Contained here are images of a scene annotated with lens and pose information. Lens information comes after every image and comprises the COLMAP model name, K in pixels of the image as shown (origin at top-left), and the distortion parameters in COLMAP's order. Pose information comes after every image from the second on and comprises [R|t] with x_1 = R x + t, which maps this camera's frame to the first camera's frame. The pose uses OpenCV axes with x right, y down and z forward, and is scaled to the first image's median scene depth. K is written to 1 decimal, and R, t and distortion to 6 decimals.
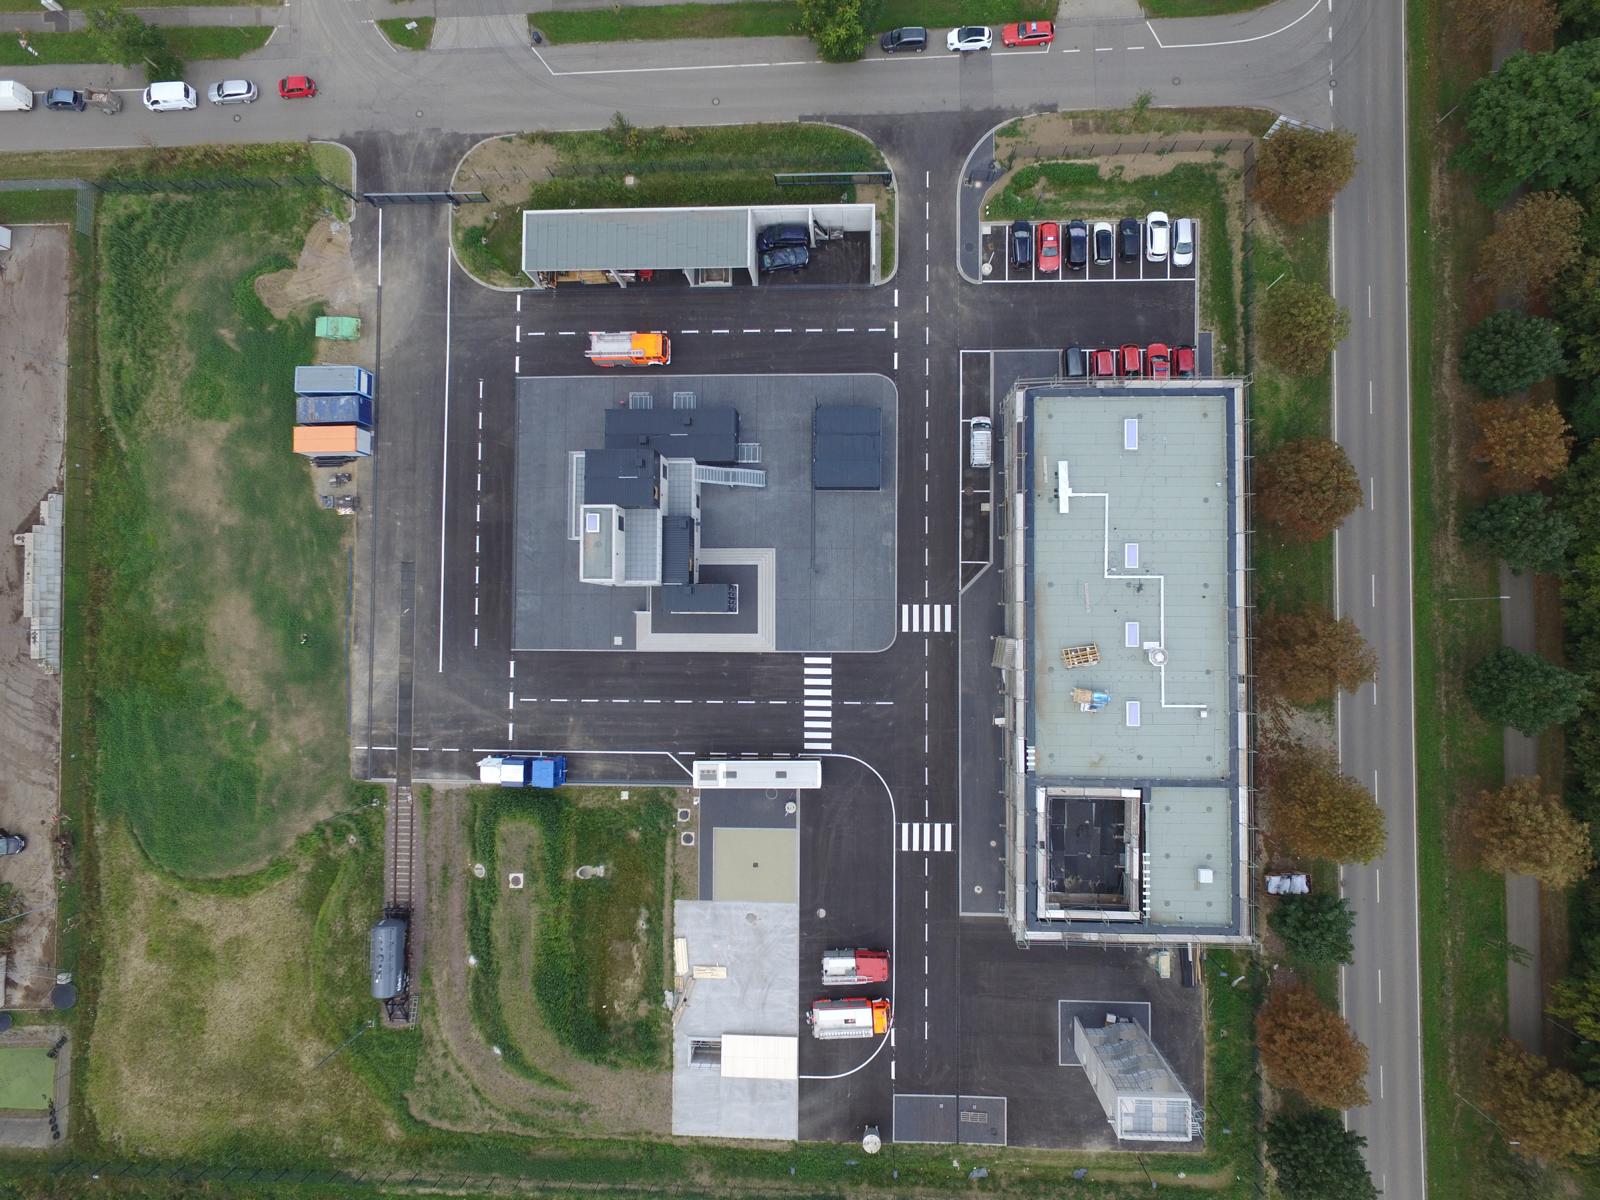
lens RADIAL K [[930.4, 0, 803.2], [0, 930.4, 593.9], [0, 0, 1]] dist [-0.014324, 0.017413]
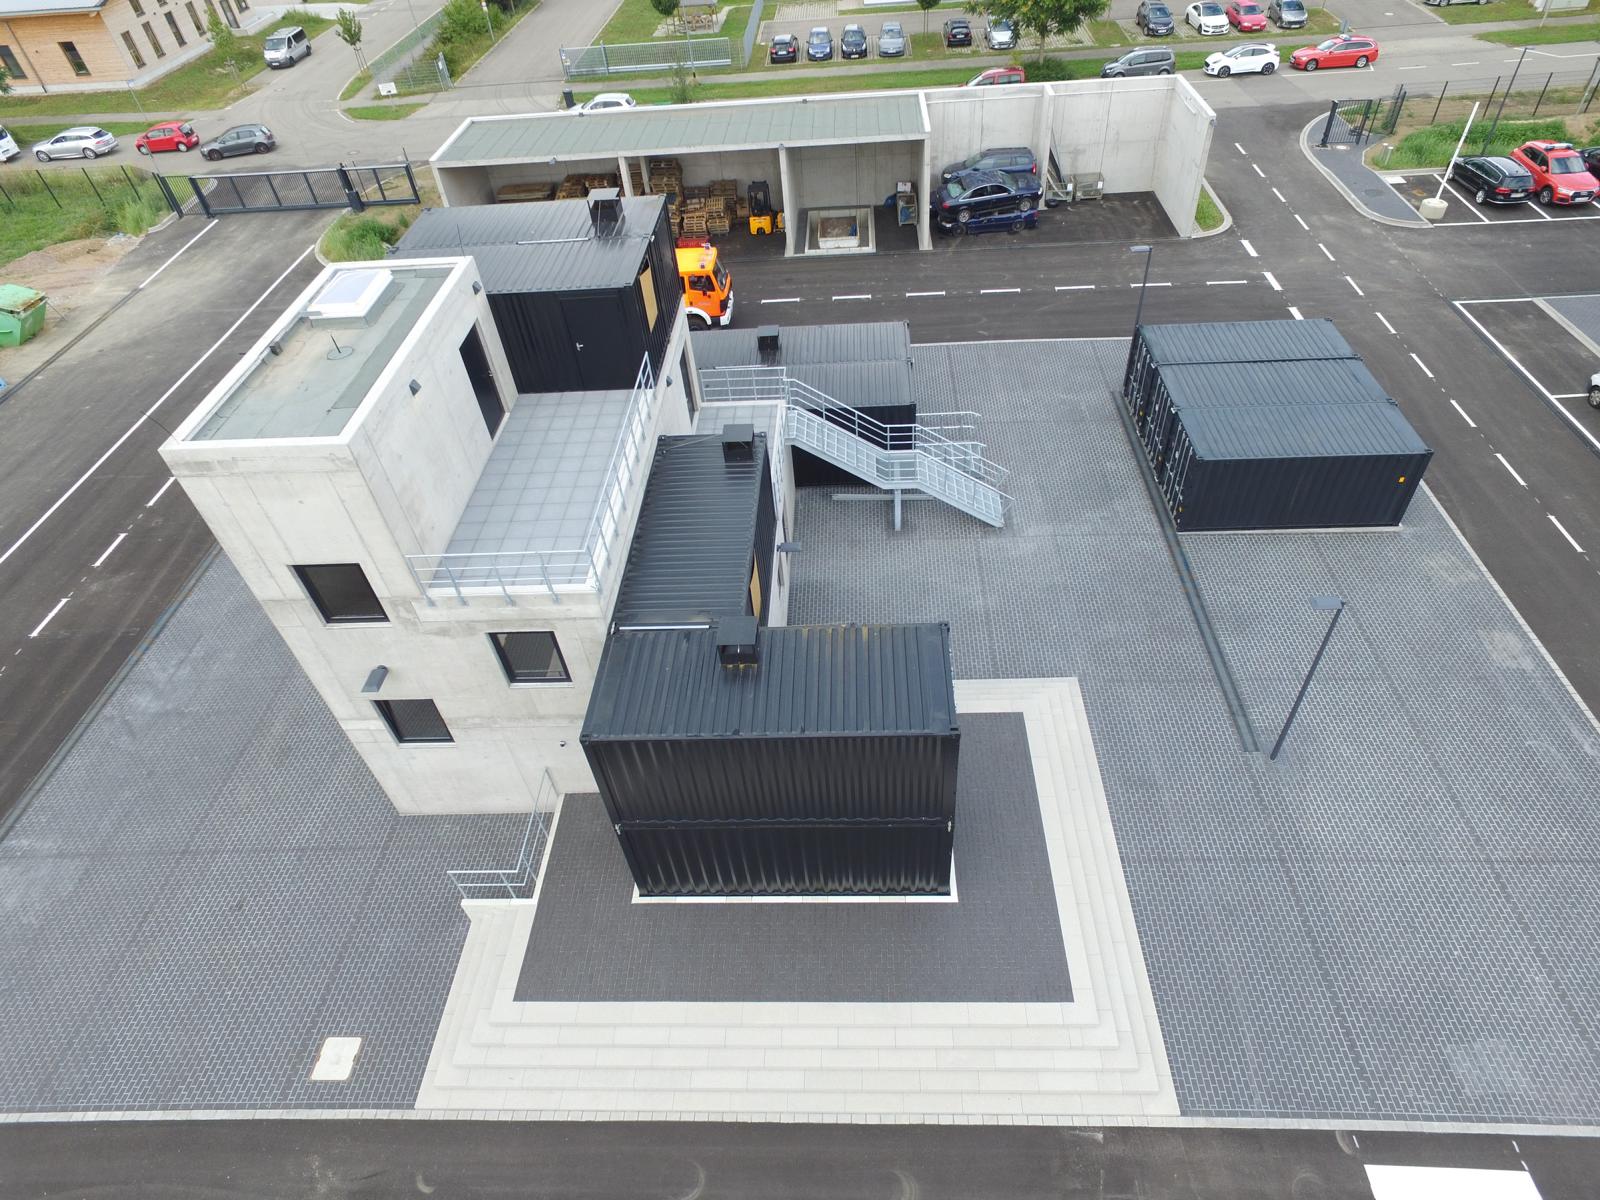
lens RADIAL K [[930.4, 0, 815.5], [0, 930.4, 587.4], [0, 0, 1]] dist [-0.014324, 0.017413]
pose [[0.999701, 0.011255, -0.021687, -0.096934], [-0.023203, 0.715416, -0.698313, 0.114228], [0.007656, 0.698608, 0.715464, 0.802094]]
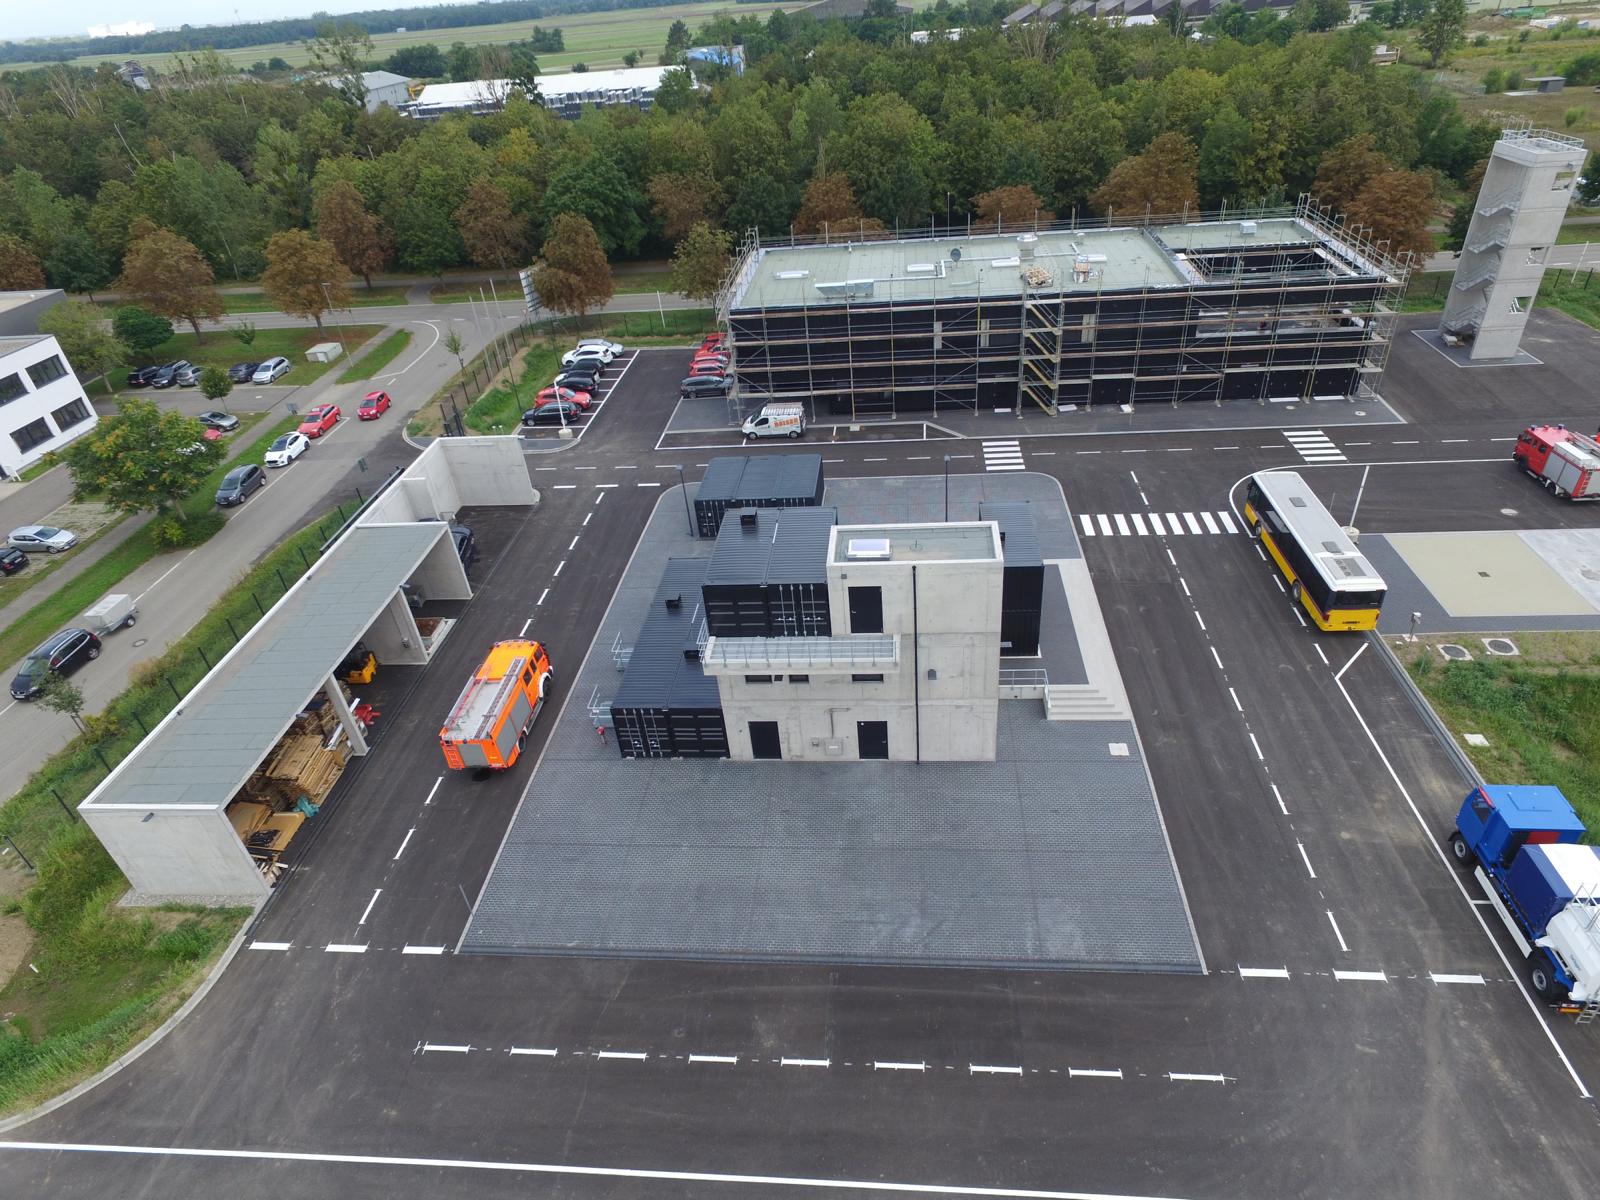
lens RADIAL K [[930.4, 0, 811.2], [0, 930.4, 592.7], [0, 0, 1]] dist [-0.014324, 0.017413]
pose [[0.079791, -0.514168, 0.853970, -0.560580], [0.996178, 0.010586, -0.086705, -0.059969], [0.035541, 0.857624, 0.513047, 0.708852]]
